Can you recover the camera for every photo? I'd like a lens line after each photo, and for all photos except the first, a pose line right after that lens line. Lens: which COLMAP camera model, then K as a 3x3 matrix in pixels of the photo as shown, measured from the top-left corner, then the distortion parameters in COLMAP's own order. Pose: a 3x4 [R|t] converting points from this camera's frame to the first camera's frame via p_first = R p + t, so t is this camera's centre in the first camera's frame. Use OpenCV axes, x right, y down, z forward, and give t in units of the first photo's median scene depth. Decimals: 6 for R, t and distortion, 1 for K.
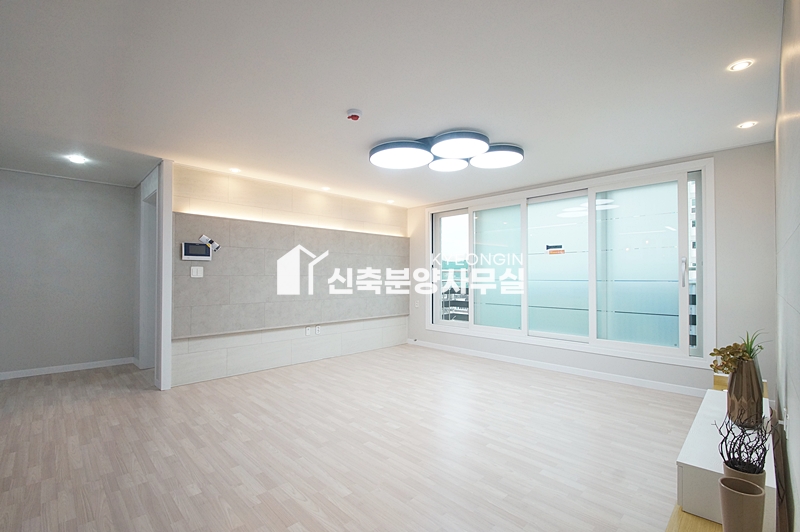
lens RADIAL K [[355.2, 0, 401.1], [0, 355.2, 270.0], [0, 0, 1]] dist [0.001848, -0.009285]
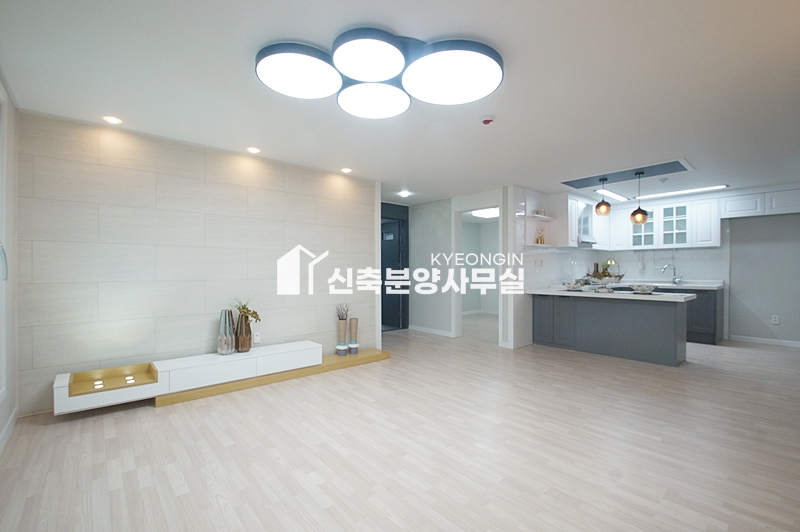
lens RADIAL K [[355.2, 0, 402.1], [0, 355.2, 266.9], [0, 0, 1]] dist [0.001848, -0.009285]
pose [[-0.998147, -0.000136, 0.060851, 0.043861], [-0.001630, 0.999698, -0.024505, 0.034524], [-0.060829, -0.024559, -0.997846, 1.424790]]
